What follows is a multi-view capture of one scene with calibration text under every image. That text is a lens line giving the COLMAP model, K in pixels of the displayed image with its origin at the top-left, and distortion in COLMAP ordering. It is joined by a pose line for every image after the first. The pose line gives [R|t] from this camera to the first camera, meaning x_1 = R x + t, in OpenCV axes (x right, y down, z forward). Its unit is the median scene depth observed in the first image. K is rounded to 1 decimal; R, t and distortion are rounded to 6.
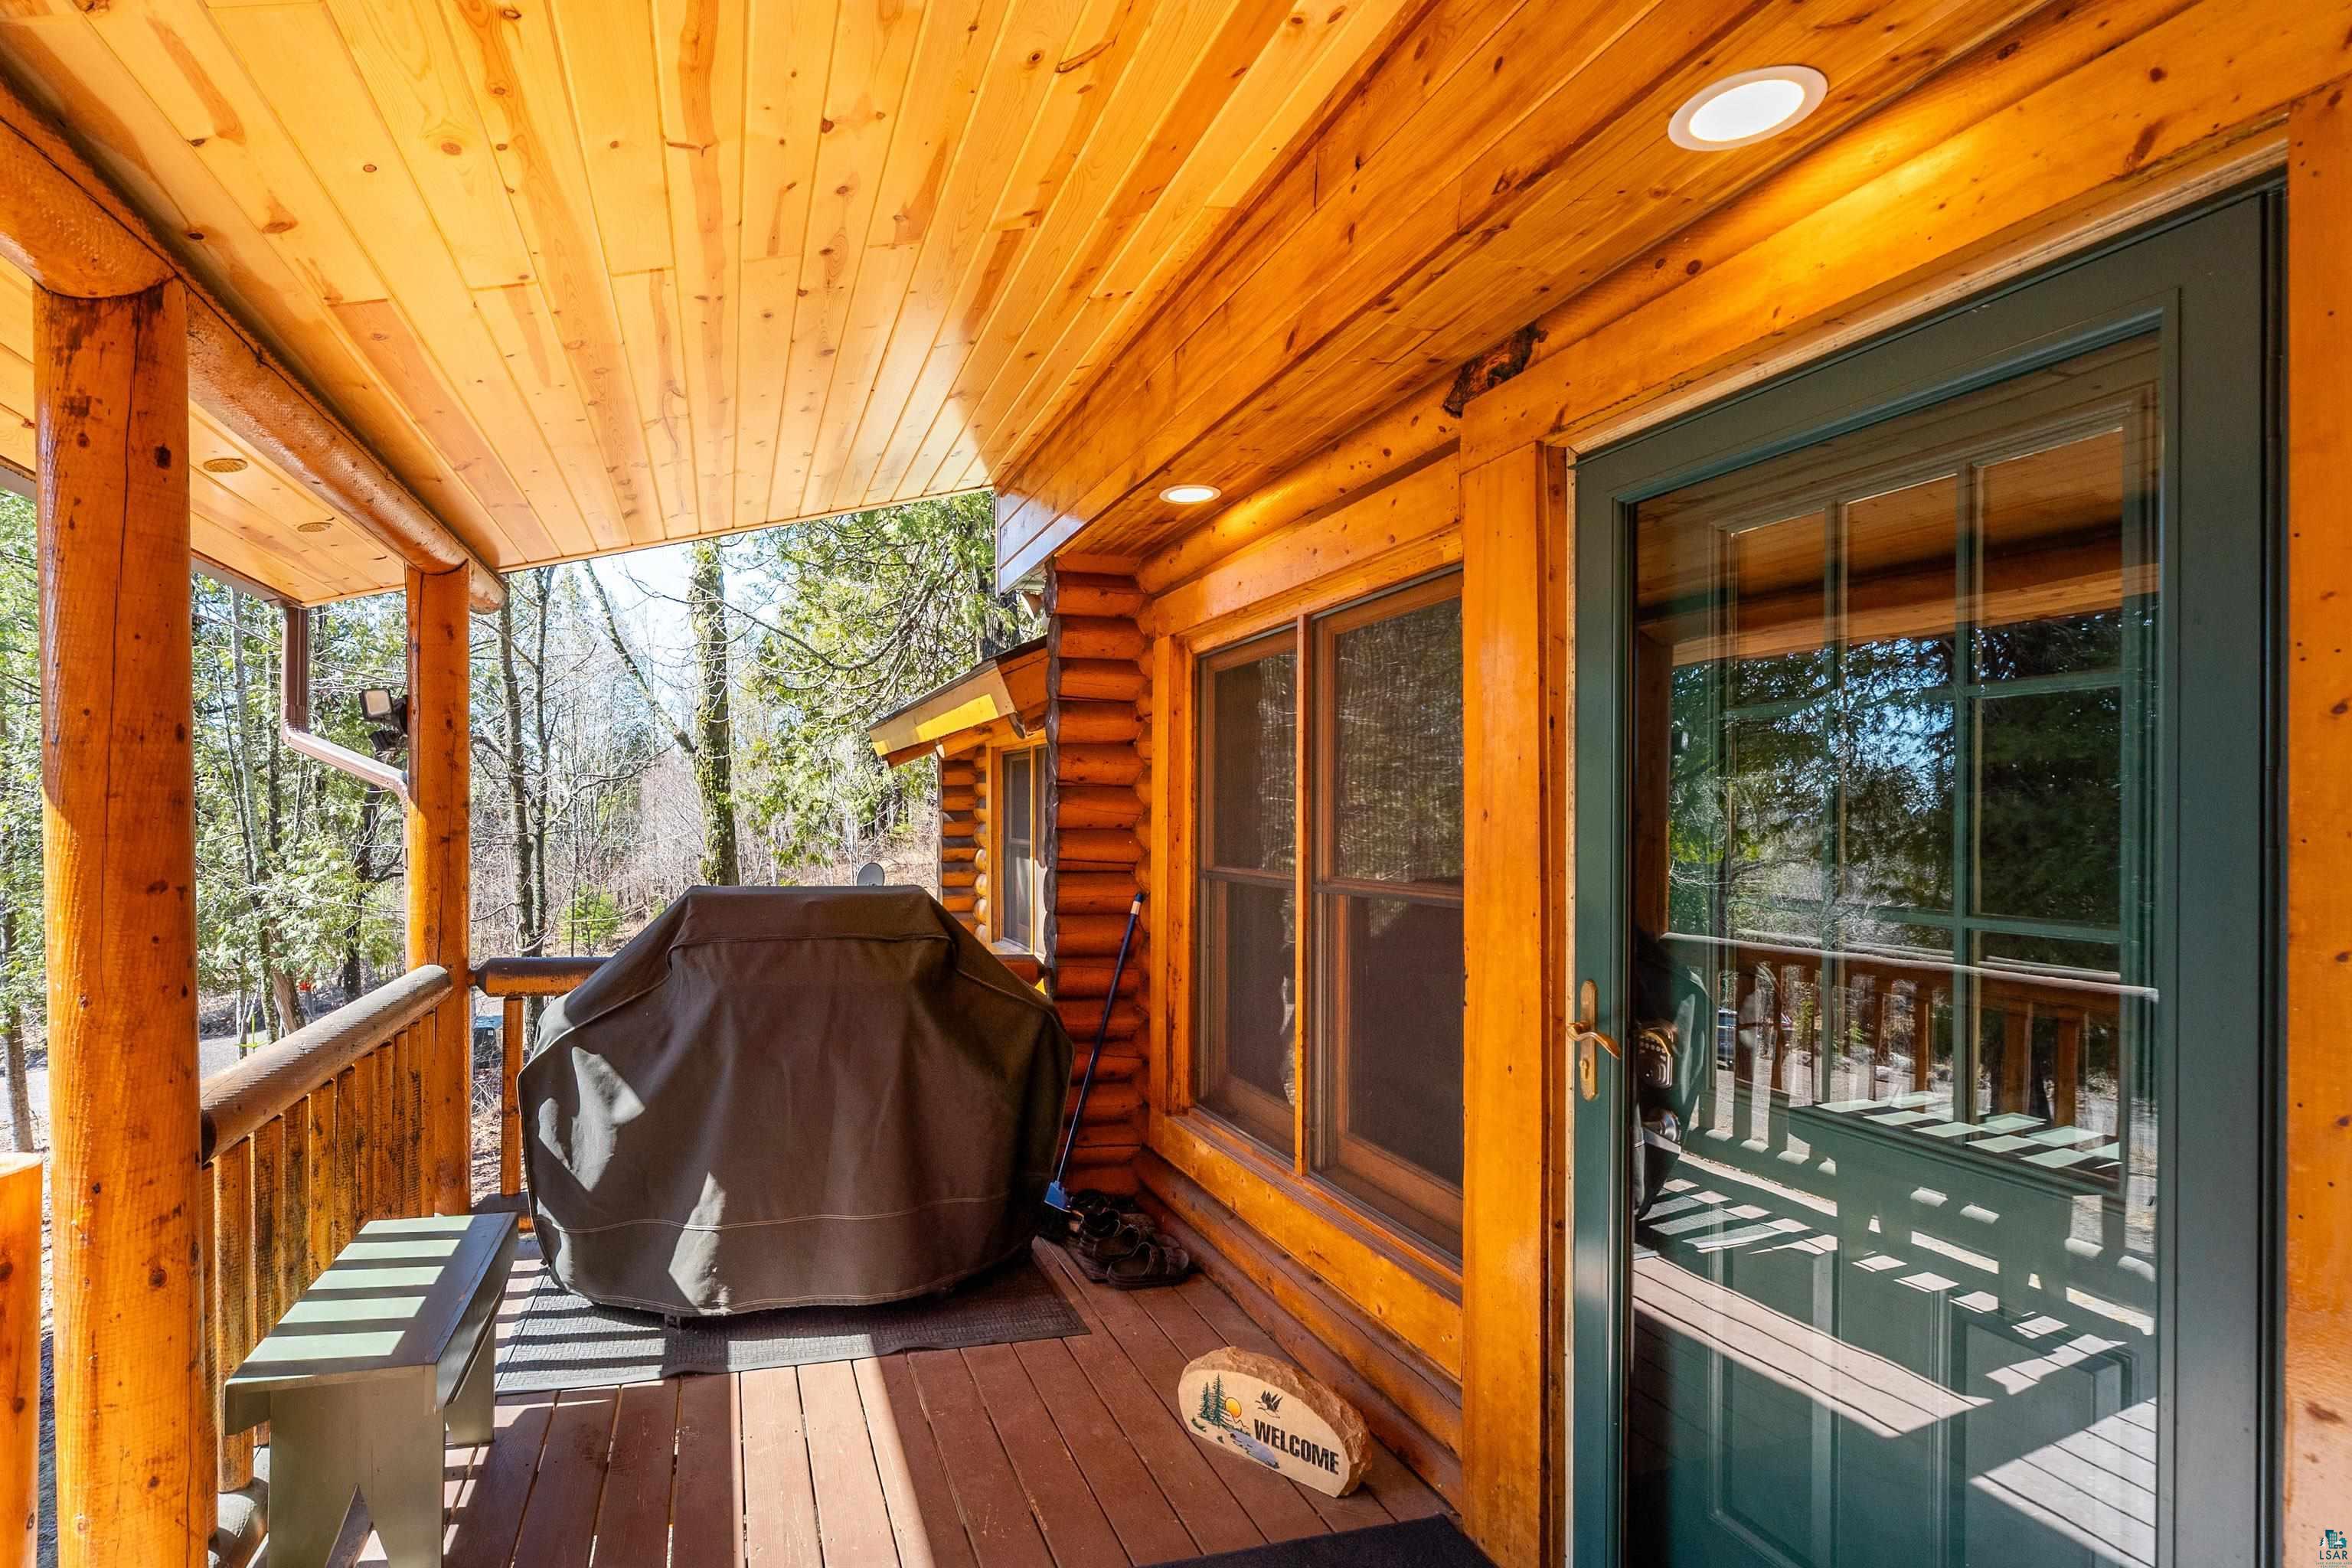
lens RADIAL K [[1110.1, 0, 1037.6], [0, 1110.1, 809.7], [0, 0, 1]] dist [-0.001577, 0.000698]
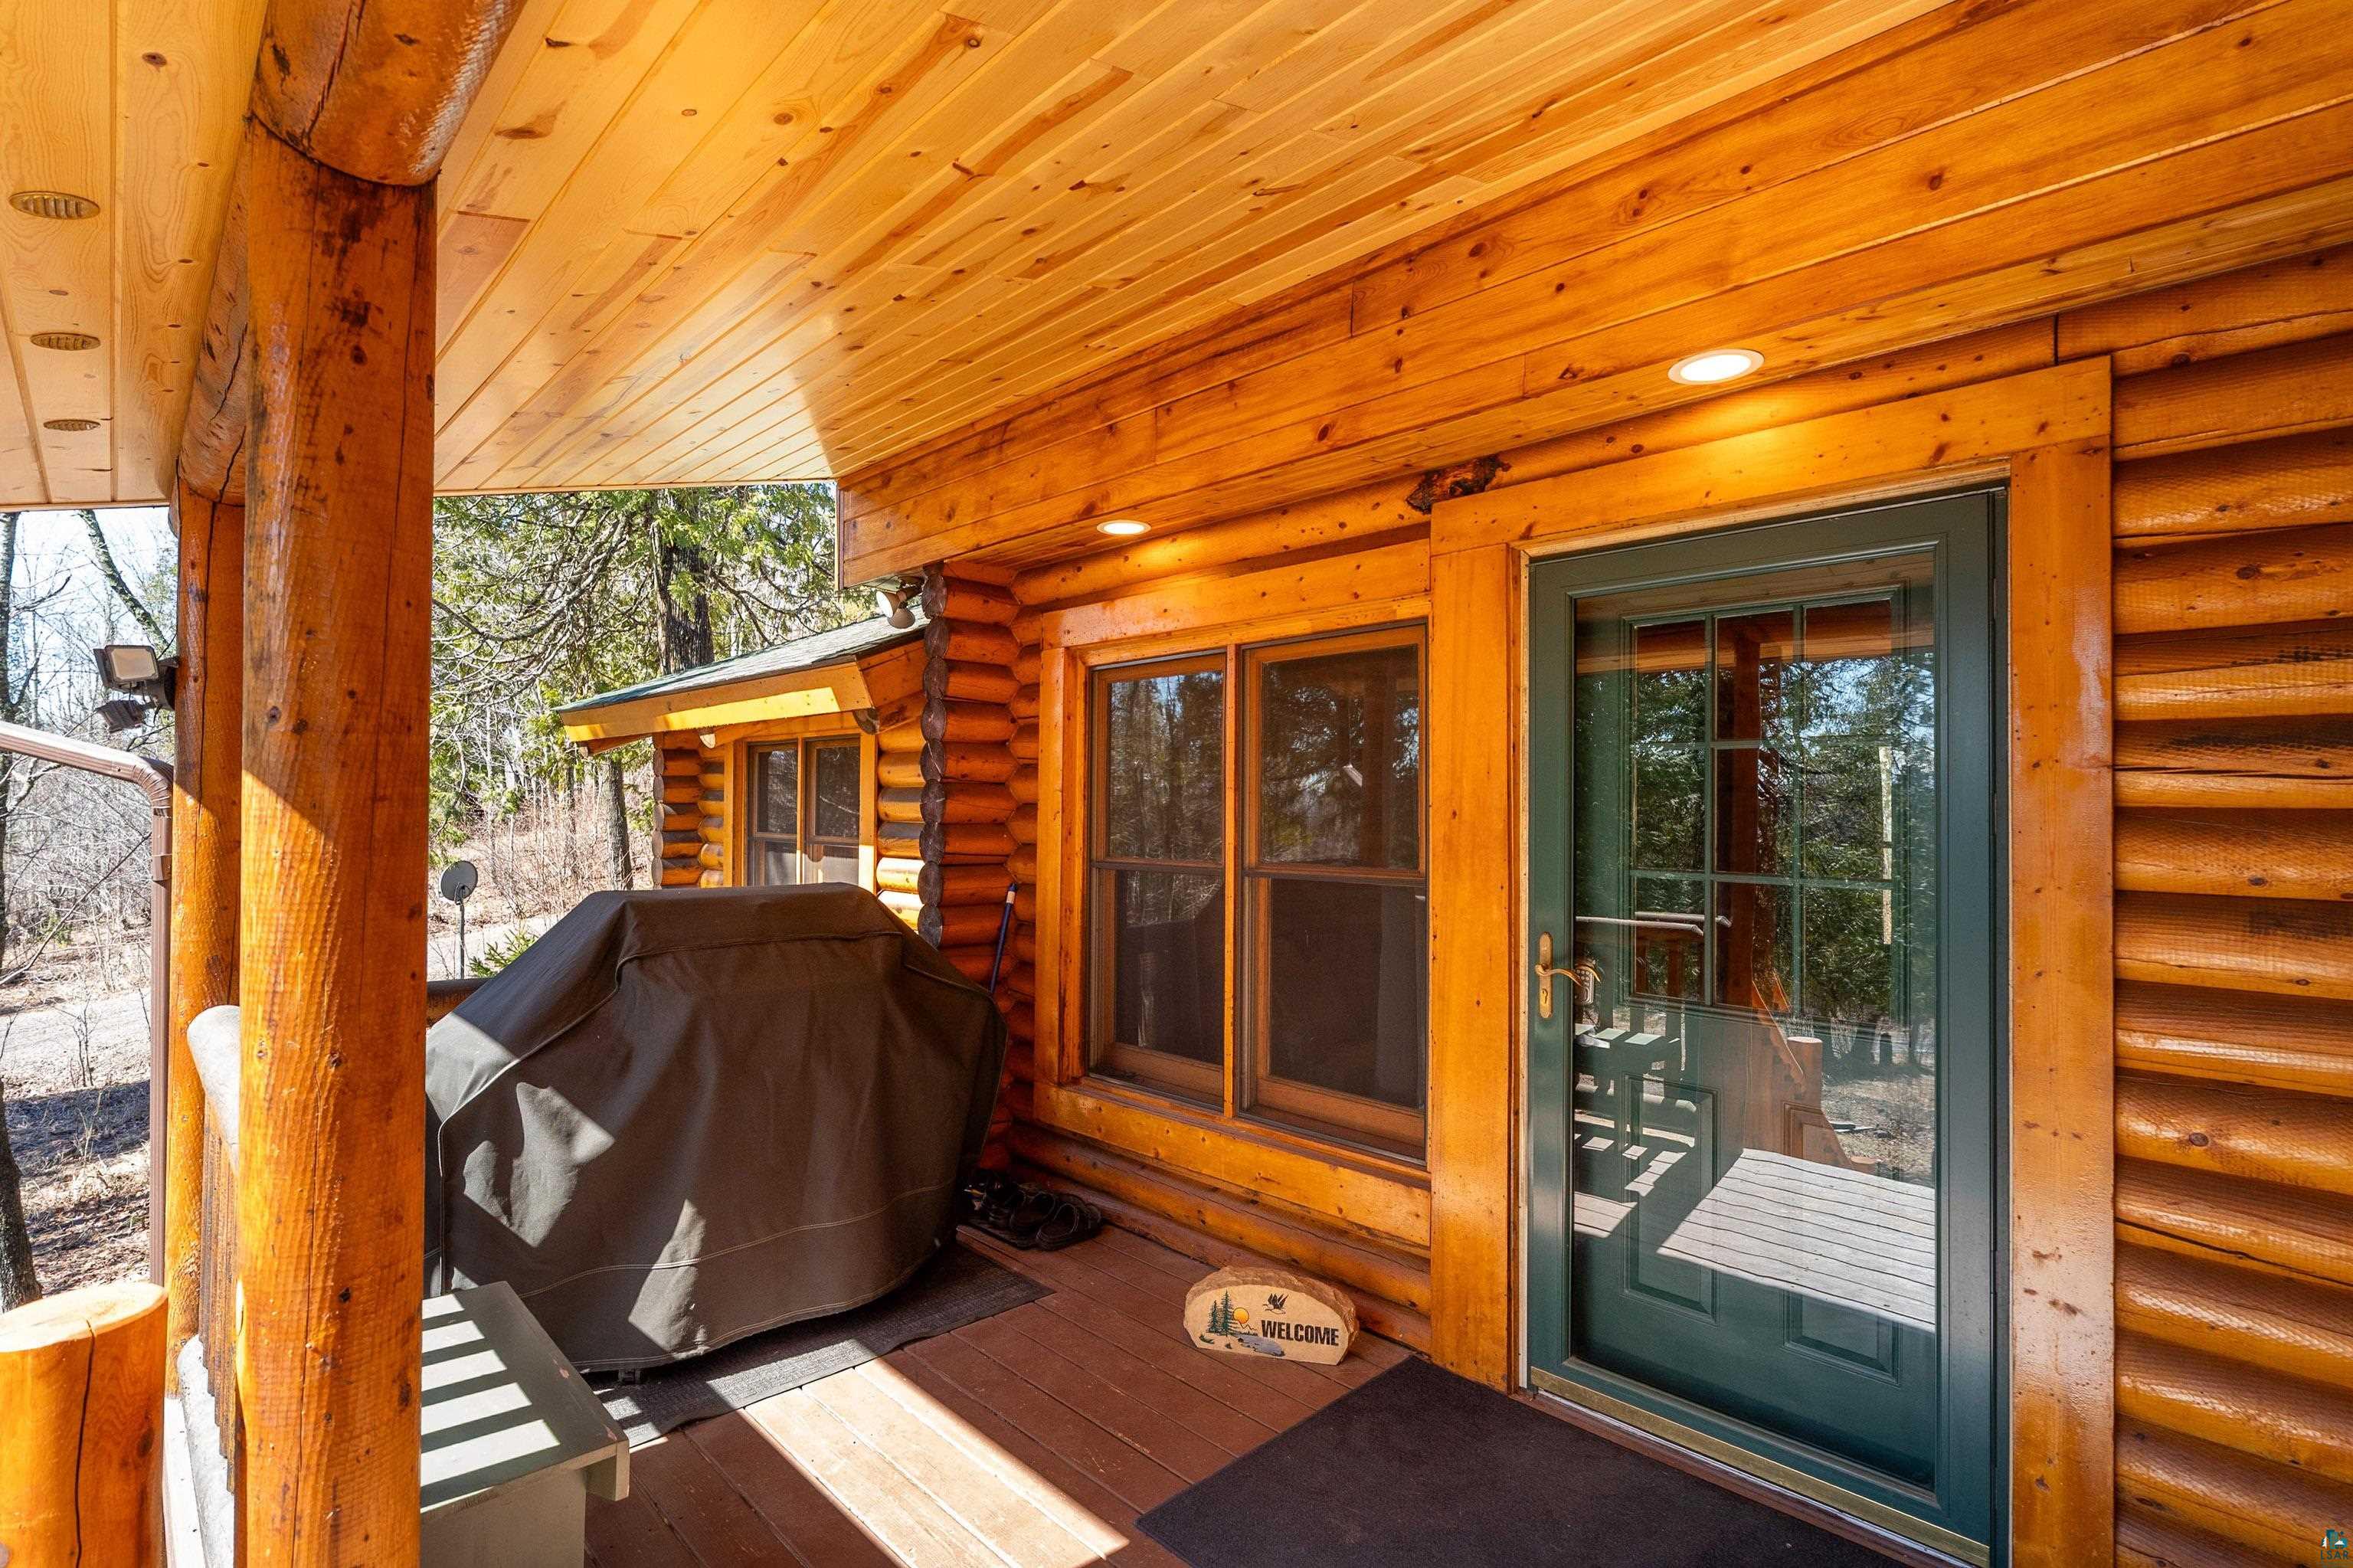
lens RADIAL K [[1071.2, 0, 1176.5], [0, 1071.2, 784.0], [0, 0, 1]] dist [-0.004650, 0.000405]
pose [[0.877516, 0.011394, 0.479413, -0.375786], [-0.004404, 0.999867, -0.015702, -0.007498], [-0.479528, 0.011668, 0.877449, 0.023599]]
